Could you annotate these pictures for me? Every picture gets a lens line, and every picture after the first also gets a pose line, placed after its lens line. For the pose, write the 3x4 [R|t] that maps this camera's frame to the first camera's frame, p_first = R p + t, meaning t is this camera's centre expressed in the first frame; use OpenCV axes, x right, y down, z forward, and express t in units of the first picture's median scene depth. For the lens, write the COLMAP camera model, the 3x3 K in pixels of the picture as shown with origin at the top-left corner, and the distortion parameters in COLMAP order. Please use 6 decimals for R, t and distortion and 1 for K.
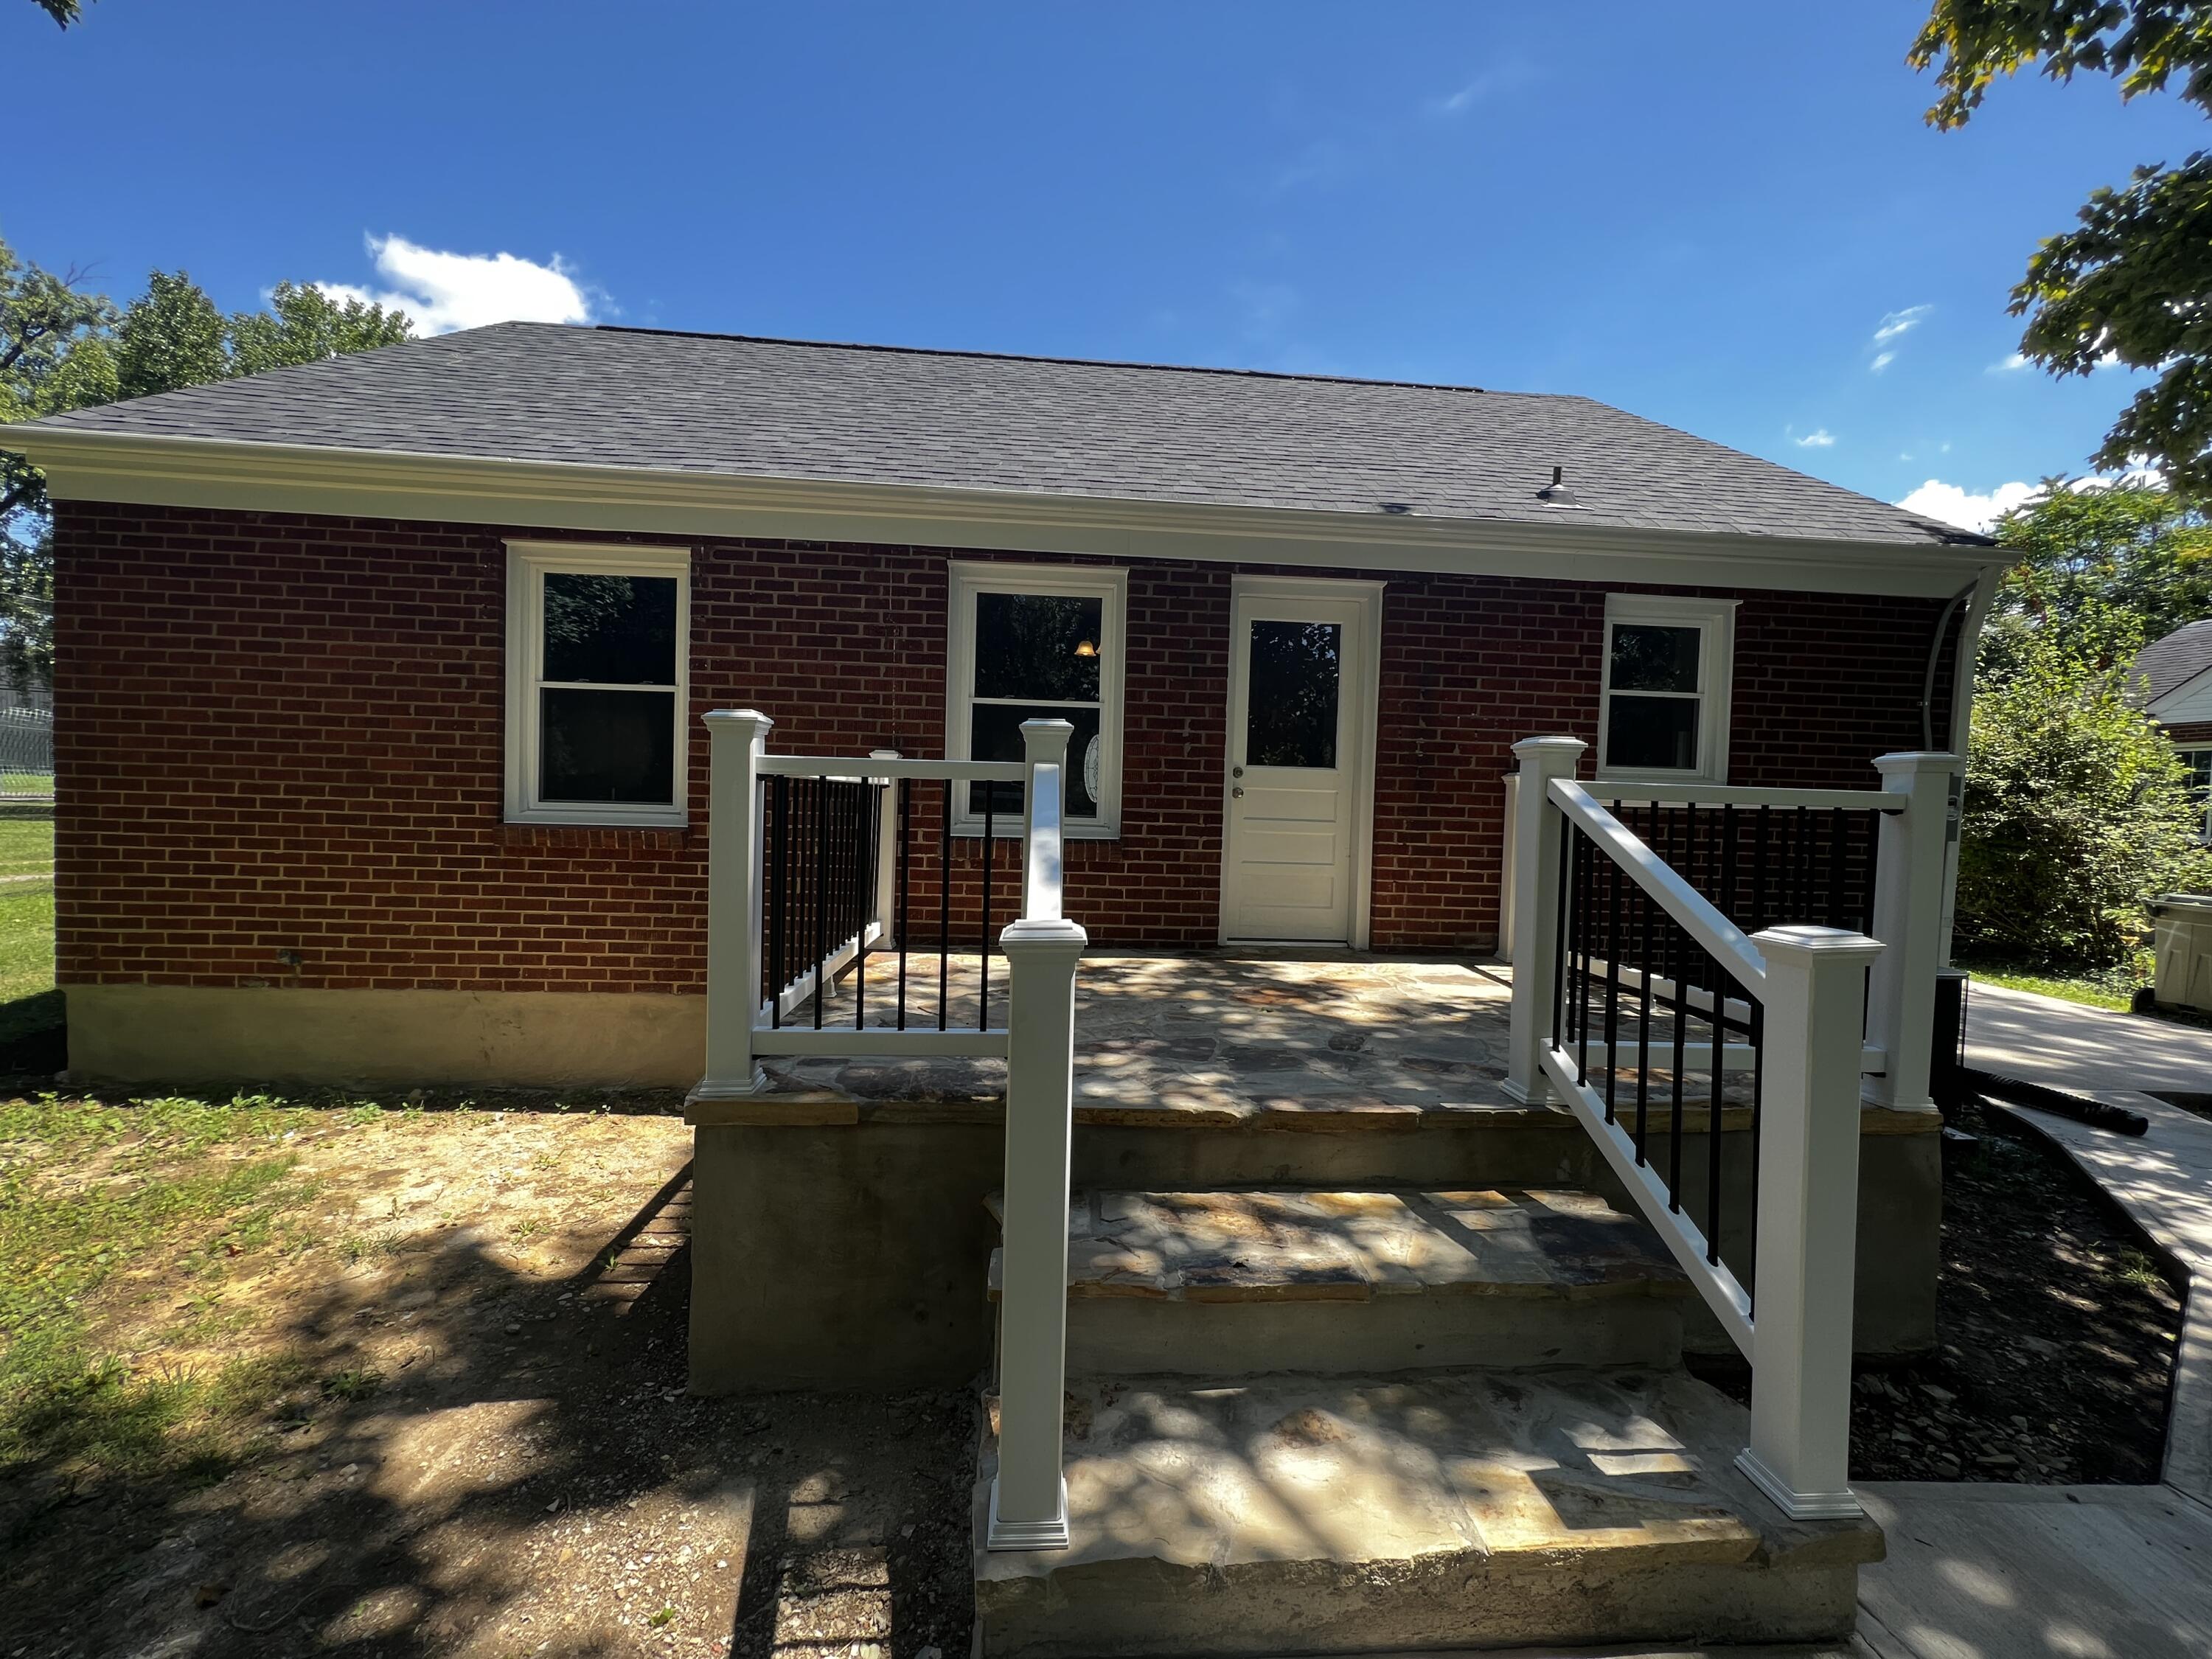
lens RADIAL K [[891.8, 0, 1108.8], [0, 891.8, 830.4], [0, 0, 1]] dist [-0.007098, 0.002528]
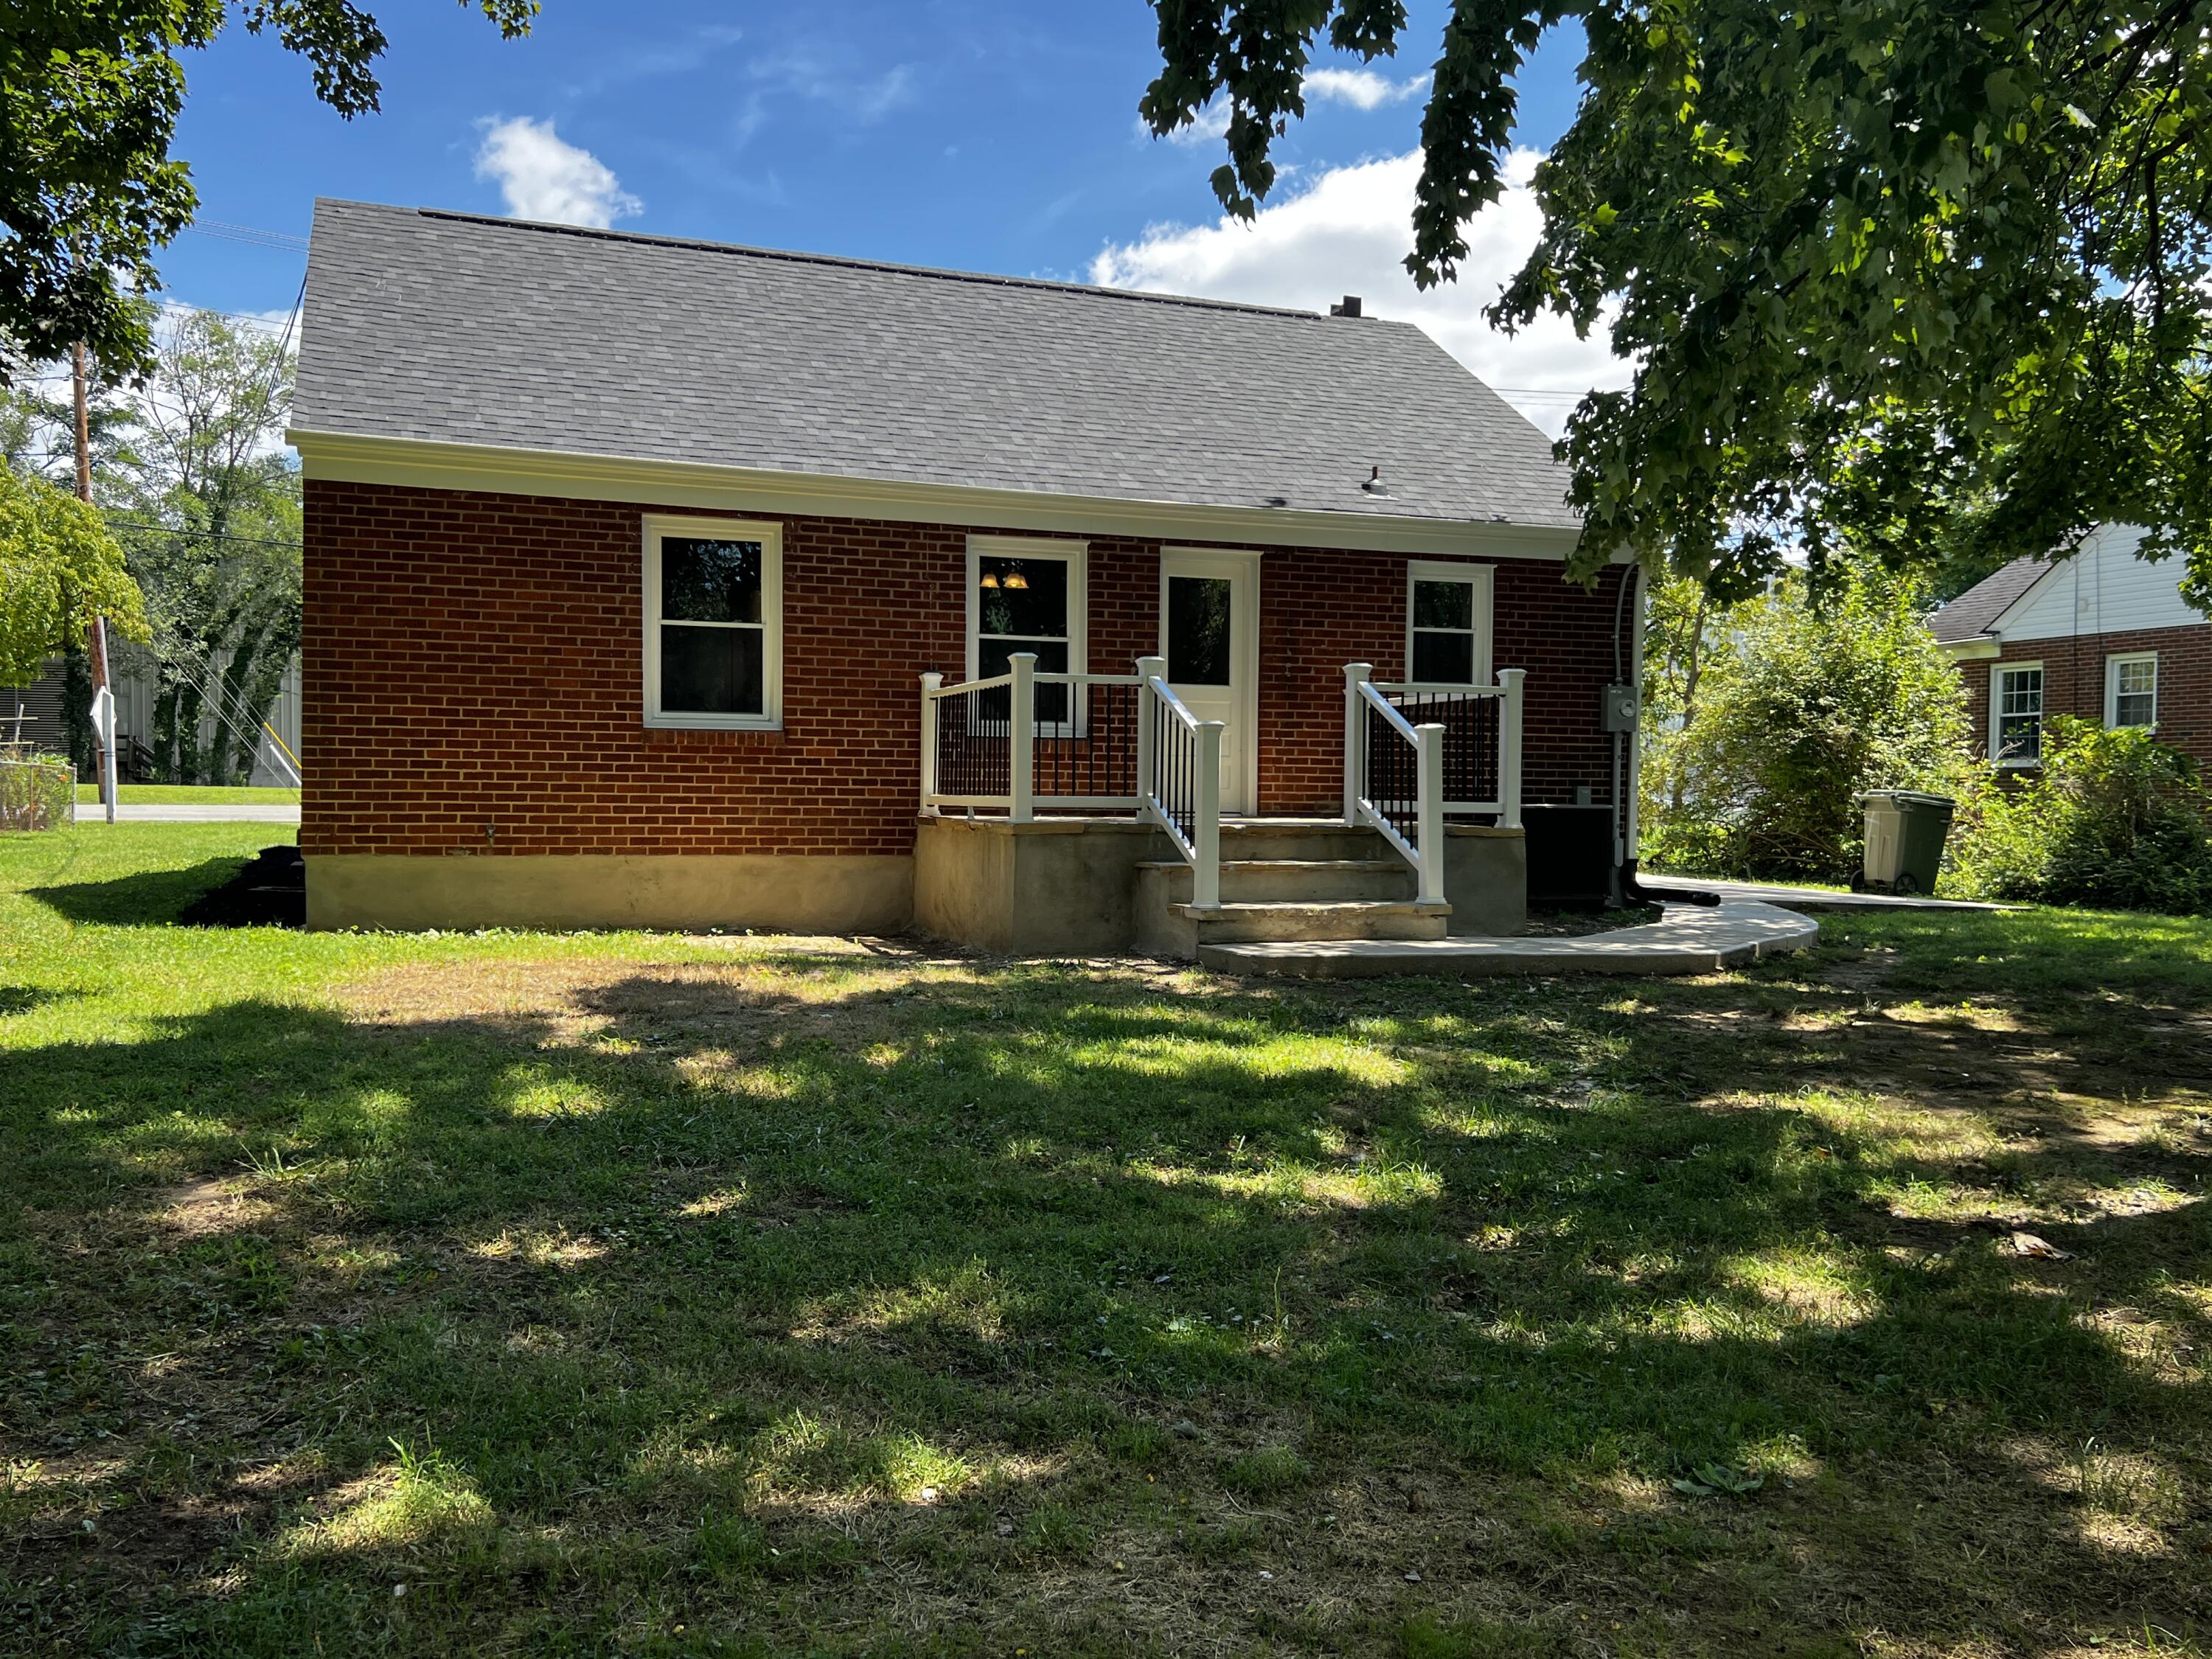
lens RADIAL K [[1869.0, 0, 1106.5], [0, 1869.0, 833.1], [0, 0, 1]] dist [0.067158, -0.006906]
pose [[0.960359, -0.026439, 0.277509, -0.798477], [0.028053, 0.999605, -0.001843, 0.172248], [-0.277351, 0.009555, 0.960721, -1.863128]]
